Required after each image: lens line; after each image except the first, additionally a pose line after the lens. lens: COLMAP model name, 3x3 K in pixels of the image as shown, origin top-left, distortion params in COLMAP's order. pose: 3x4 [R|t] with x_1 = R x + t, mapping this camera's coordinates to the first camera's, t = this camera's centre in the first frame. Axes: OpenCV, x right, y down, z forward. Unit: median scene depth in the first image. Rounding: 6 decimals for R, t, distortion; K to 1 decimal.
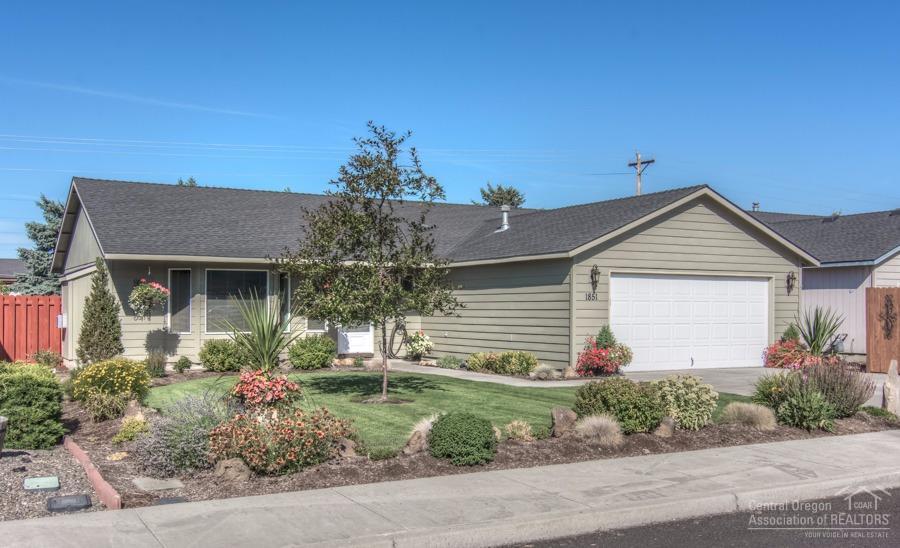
lens RADIAL K [[879.5, 0, 450.8], [0, 879.5, 279.8], [0, 0, 1]] dist [-0.009675, 0.000000]
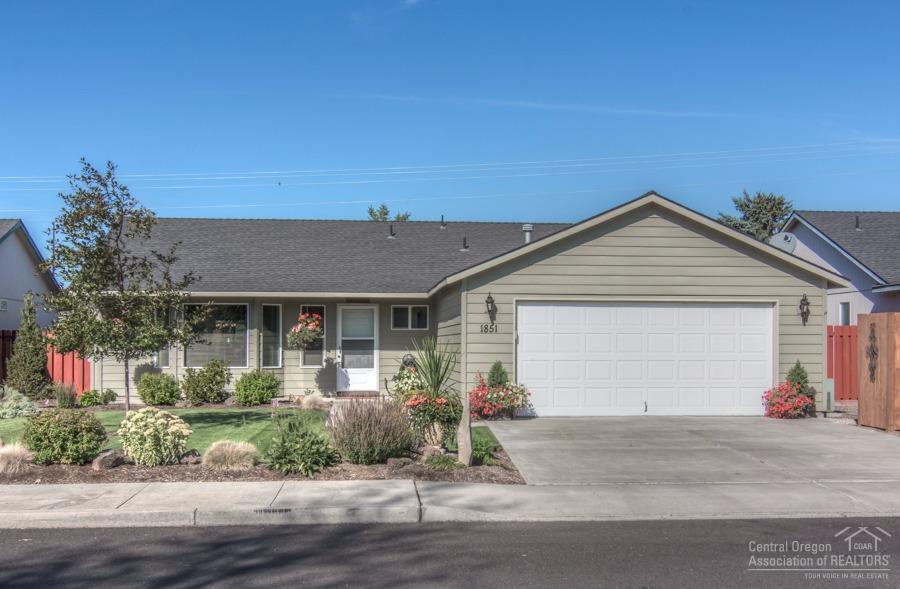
lens RADIAL K [[1033.6, 0, 451.2], [0, 1033.6, 302.4], [0, 0, 1]] dist [-0.018058, 0.000000]
pose [[0.916808, -0.016701, -0.398980, 0.487678], [0.013155, 0.999846, -0.011623, 0.004303], [0.399113, 0.005408, 0.916886, 0.041746]]
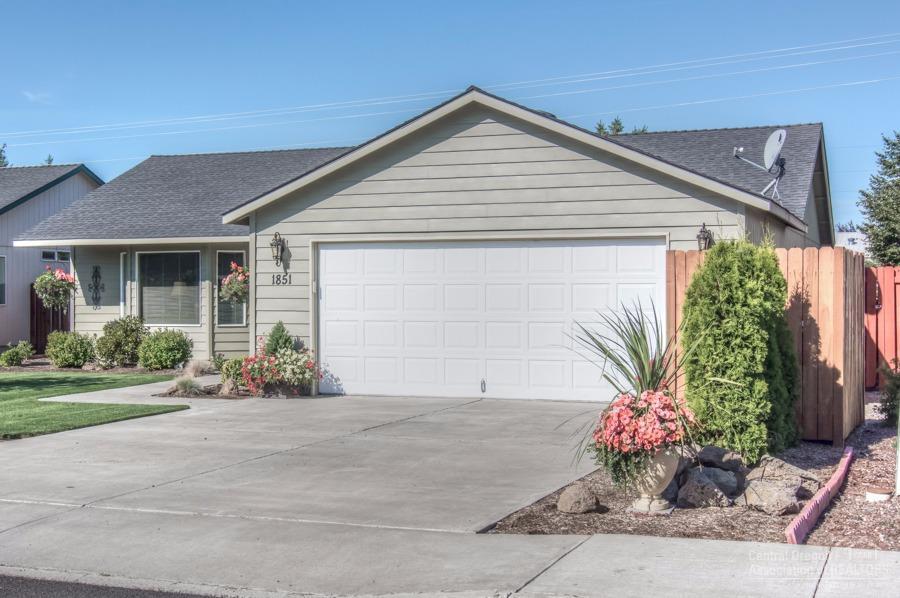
lens RADIAL K [[1228.1, 0, 448.1], [0, 1228.1, 290.5], [0, 0, 1]] dist [-0.025771, 0.000000]
pose [[0.657740, -0.005491, -0.753225, 0.873998], [0.029346, 0.999401, 0.018340, 0.012769], [0.752674, -0.034168, 0.657507, 0.431112]]
